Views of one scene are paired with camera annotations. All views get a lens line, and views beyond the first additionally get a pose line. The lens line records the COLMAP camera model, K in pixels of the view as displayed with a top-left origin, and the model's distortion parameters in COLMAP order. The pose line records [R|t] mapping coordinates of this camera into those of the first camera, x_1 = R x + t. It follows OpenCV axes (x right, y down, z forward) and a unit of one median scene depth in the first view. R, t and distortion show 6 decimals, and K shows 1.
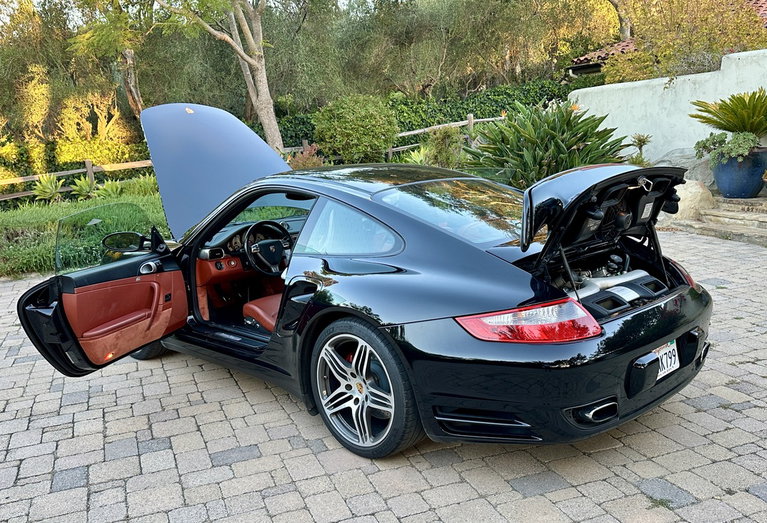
lens RADIAL K [[730.4, 0, 385.1], [0, 730.4, 264.1], [0, 0, 1]] dist [-0.004013, 0.000000]
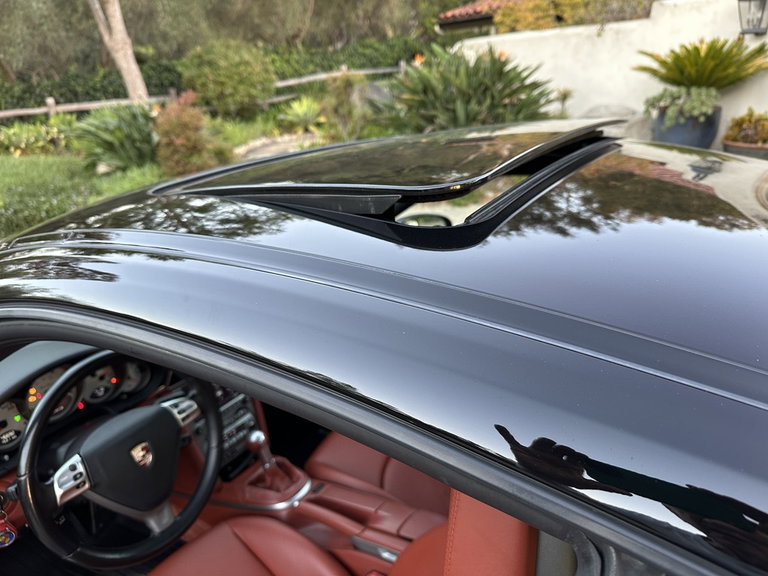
lens RADIAL K [[533.9, 0, 394.6], [0, 533.9, 271.1], [0, 0, 1]] dist [-0.028502, -0.008492]
pose [[0.960486, -0.066537, 0.270259, -0.055505], [0.025249, 0.987831, 0.153468, -0.057622], [-0.277181, -0.140580, 0.950478, 0.392767]]
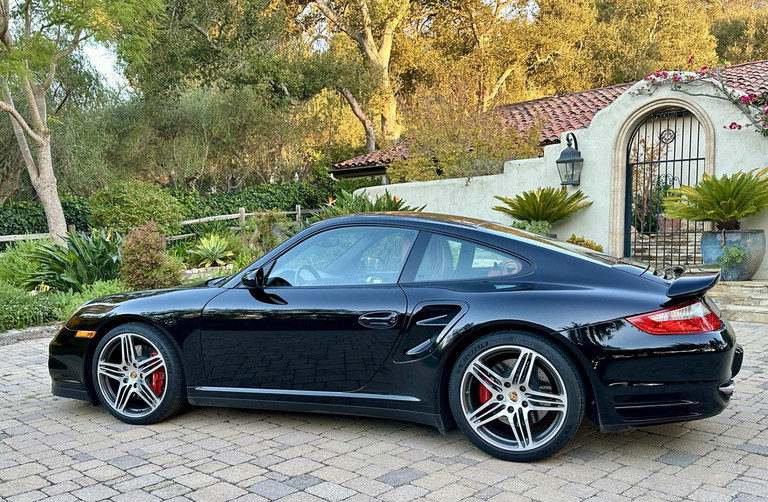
lens RADIAL K [[712.0, 0, 381.5], [0, 712.0, 248.2], [0, 0, 1]] dist [-0.011251, 0.000000]
pose [[0.897613, 0.027941, 0.439897, -0.247705], [0.048367, 0.985719, -0.161304, 0.041300], [-0.438122, 0.166065, 0.883443, 0.042042]]
